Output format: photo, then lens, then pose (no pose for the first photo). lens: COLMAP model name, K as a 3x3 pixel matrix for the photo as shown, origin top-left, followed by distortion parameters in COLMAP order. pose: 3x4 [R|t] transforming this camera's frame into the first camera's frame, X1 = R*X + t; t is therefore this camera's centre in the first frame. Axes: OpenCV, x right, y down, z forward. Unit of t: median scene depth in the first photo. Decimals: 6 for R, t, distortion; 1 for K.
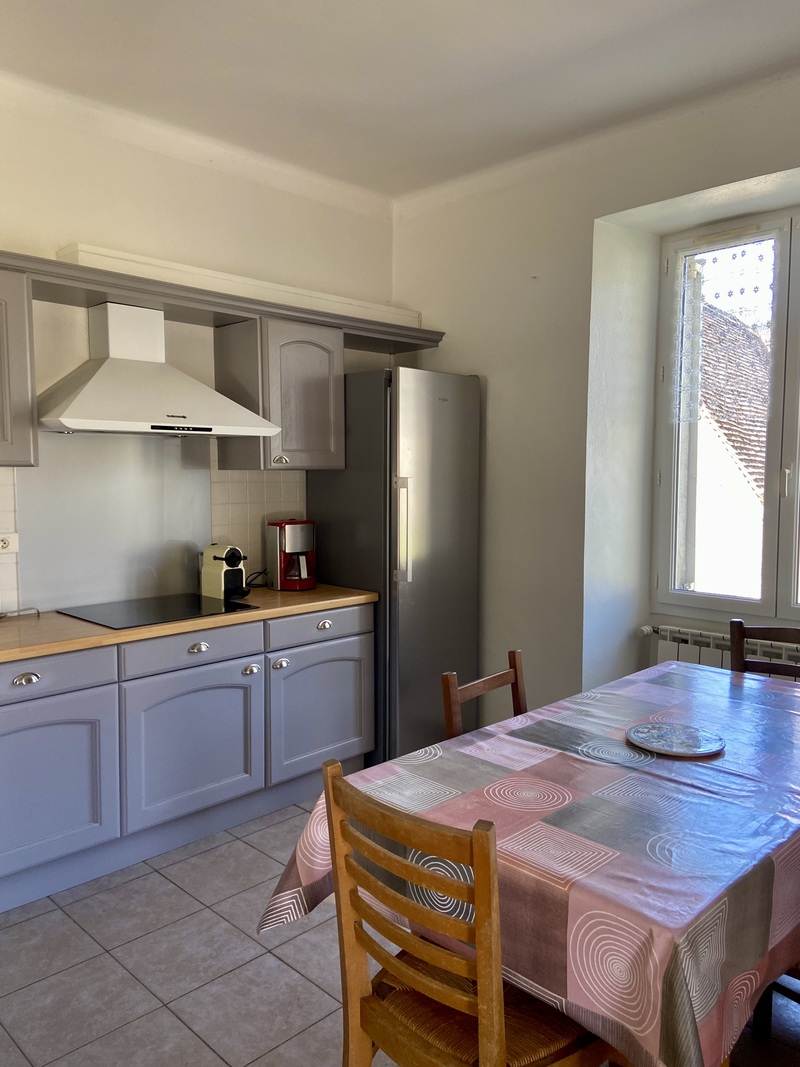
lens RADIAL K [[794.2, 0, 387.1], [0, 794.2, 530.0], [0, 0, 1]] dist [0.100933, -0.120358]
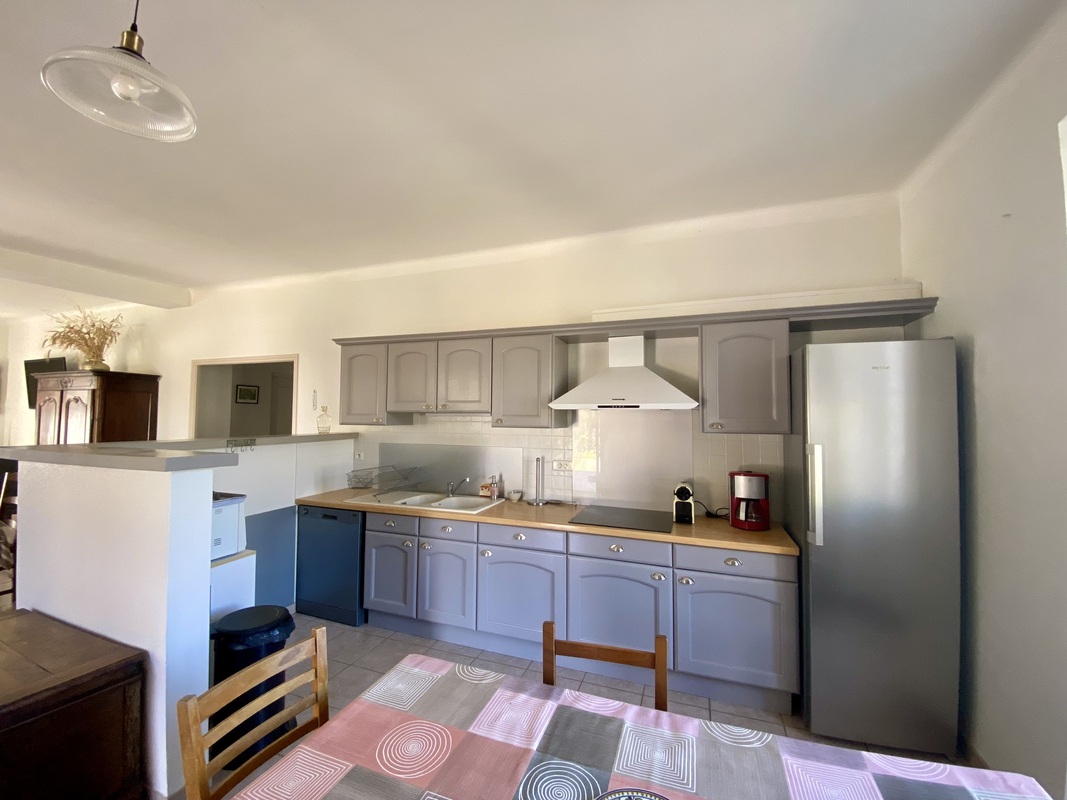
lens RADIAL K [[425.1, 0, 529.3], [0, 425.1, 398.5], [0, 0, 1]] dist [0.001692, -0.009399]
pose [[0.428867, -0.036482, -0.902631, 0.388016], [-0.075382, 0.994254, -0.076001, -0.057295], [0.900217, 0.100636, 0.423653, 0.419120]]
